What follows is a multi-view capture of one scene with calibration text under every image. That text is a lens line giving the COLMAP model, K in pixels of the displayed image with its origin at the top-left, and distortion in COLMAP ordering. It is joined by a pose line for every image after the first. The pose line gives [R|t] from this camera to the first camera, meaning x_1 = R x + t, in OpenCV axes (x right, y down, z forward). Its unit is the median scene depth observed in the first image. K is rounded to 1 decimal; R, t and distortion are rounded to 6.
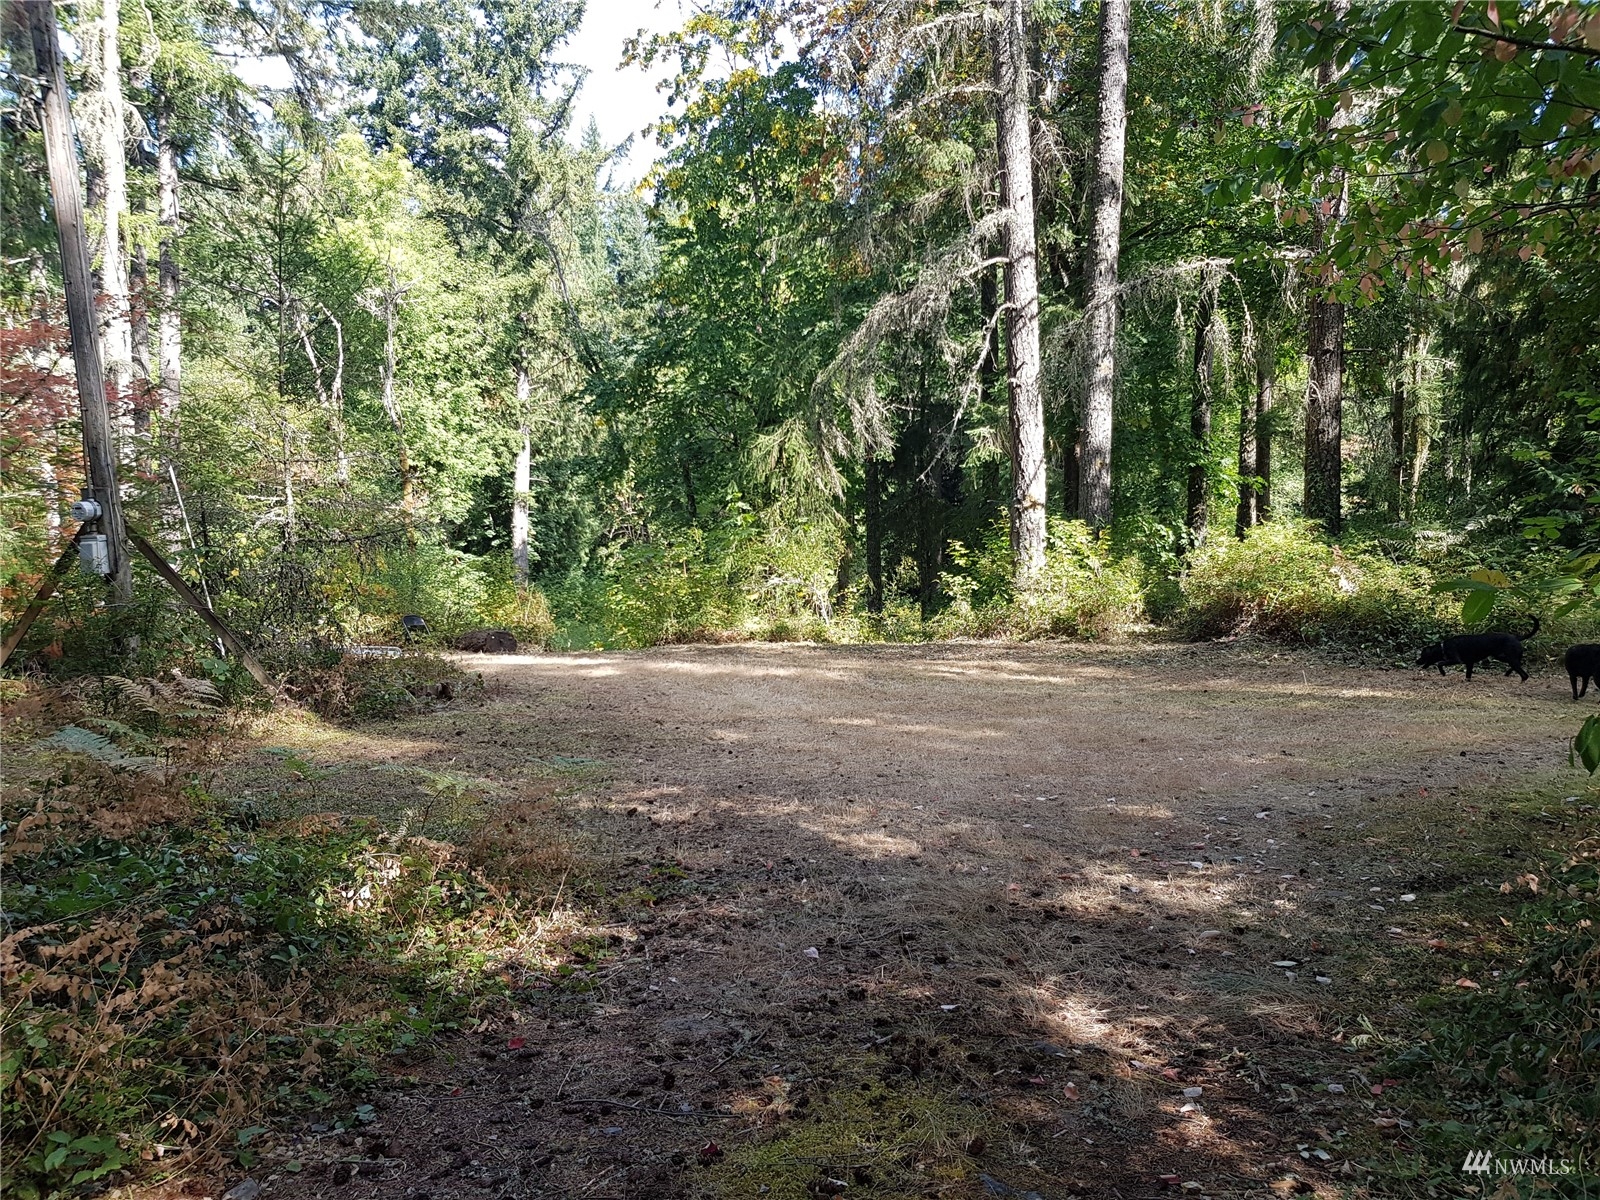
lens RADIAL K [[1210.6, 0, 804.1], [0, 1210.6, 611.0], [0, 0, 1]] dist [0.043772, -0.084626]
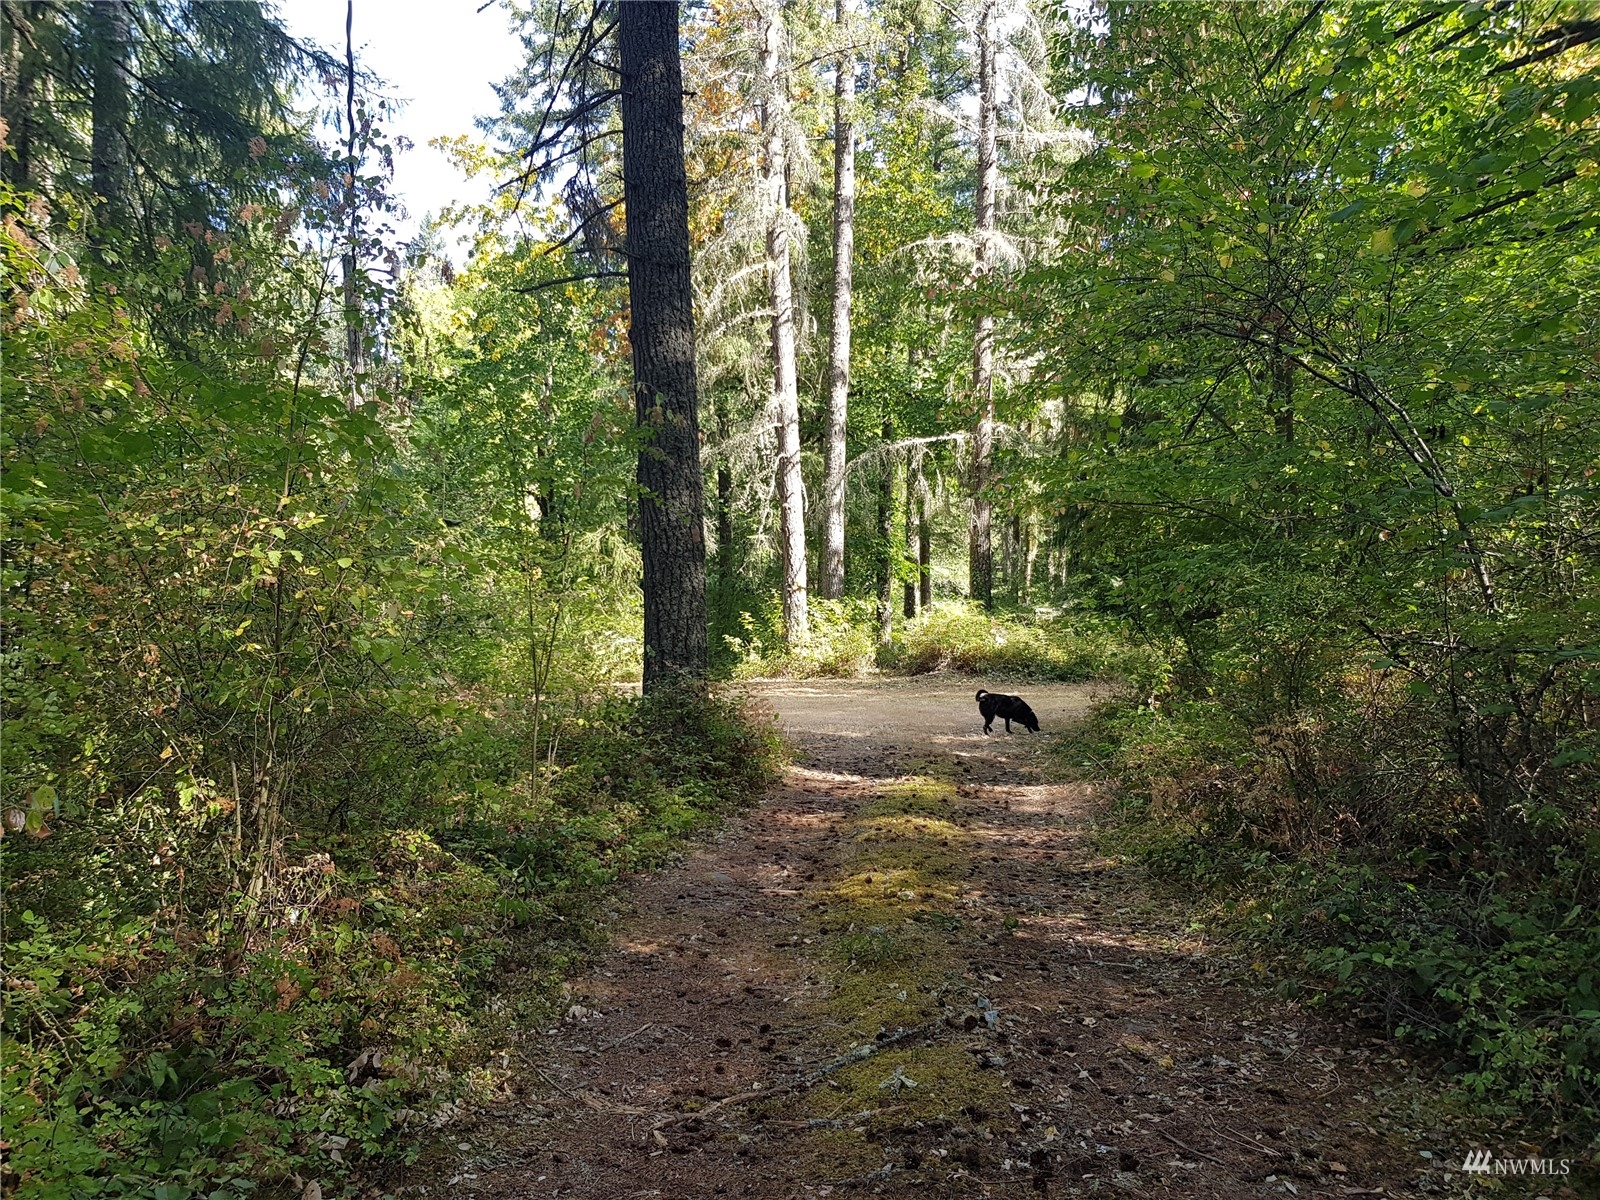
lens RADIAL K [[1210.6, 0, 795.9], [0, 1210.6, 598.1], [0, 0, 1]] dist [0.043772, -0.084626]
pose [[0.961294, 0.009101, 0.275374, -0.217150], [0.010463, 0.997528, -0.069492, 0.025957], [-0.275326, 0.069684, 0.958822, -0.404075]]
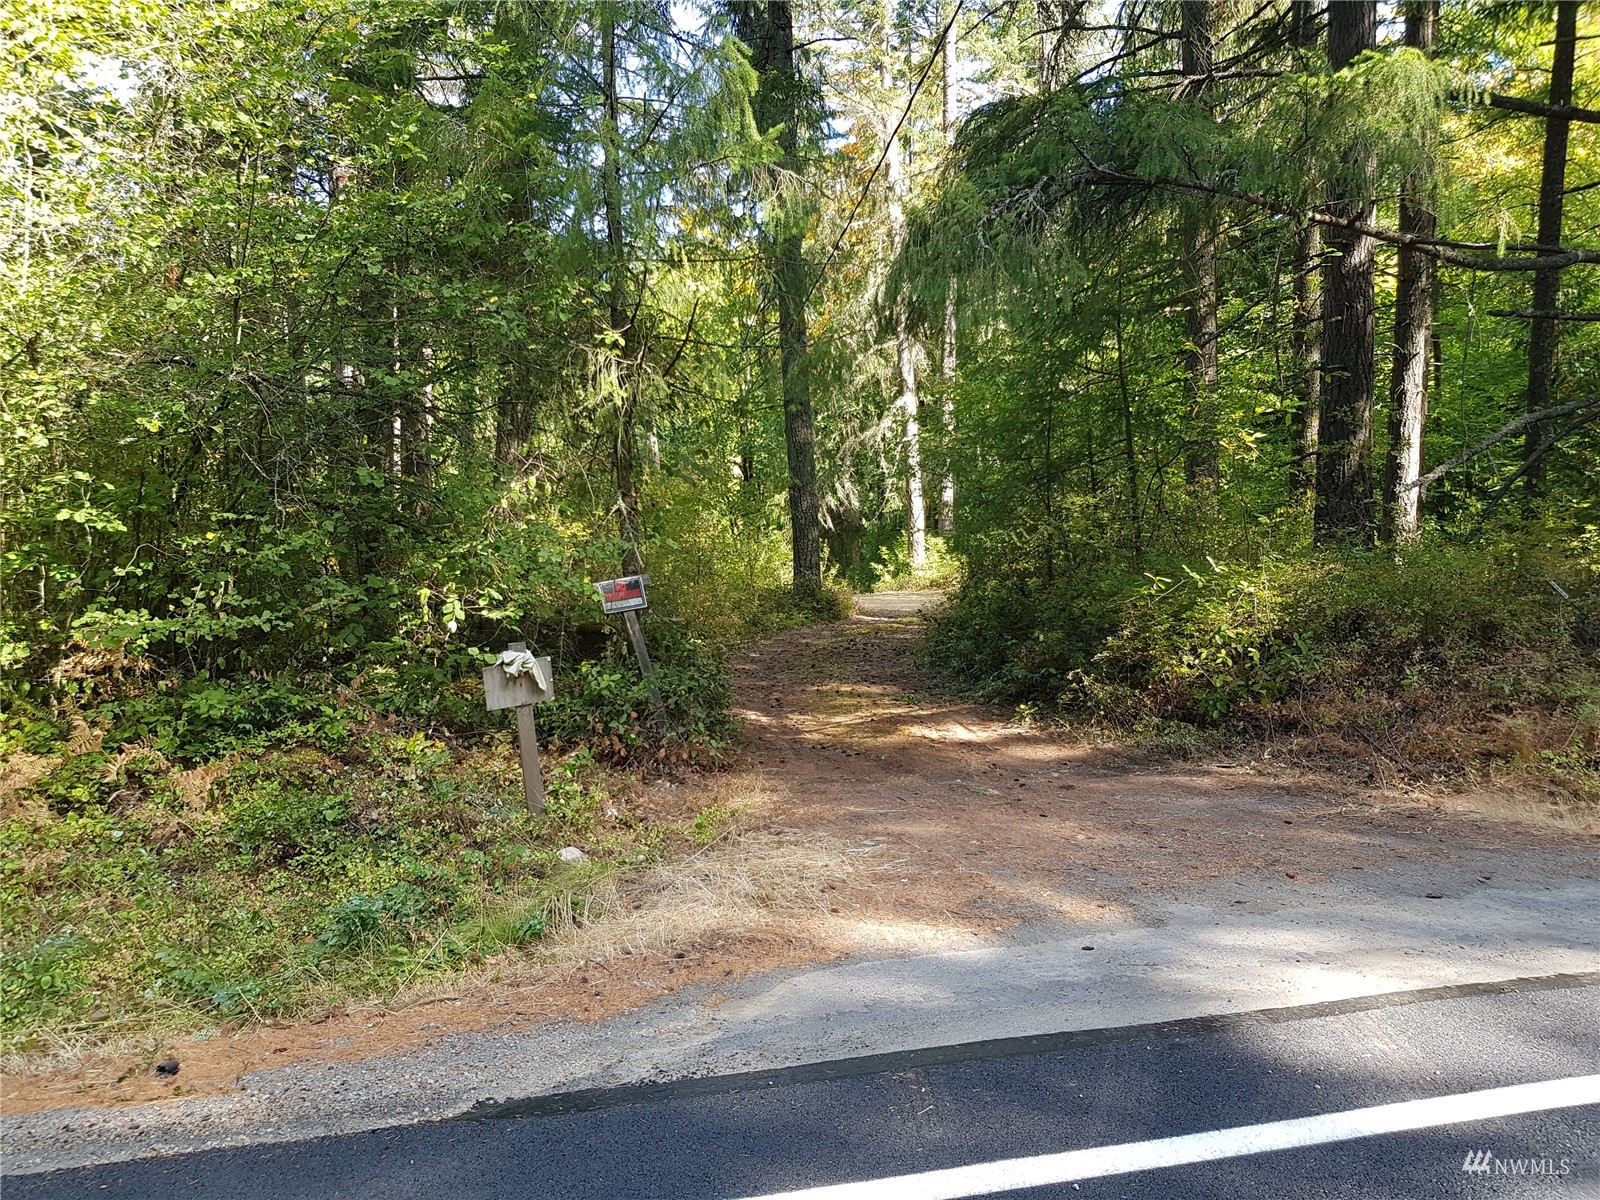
lens RADIAL K [[1210.6, 0, 797.7], [0, 1210.6, 595.4], [0, 0, 1]] dist [0.043772, -0.084626]
pose [[0.992689, -0.021584, 0.118755, -0.280884], [0.023635, 0.999594, -0.015895, 0.057517], [-0.118363, 0.018586, 0.992796, -1.106265]]
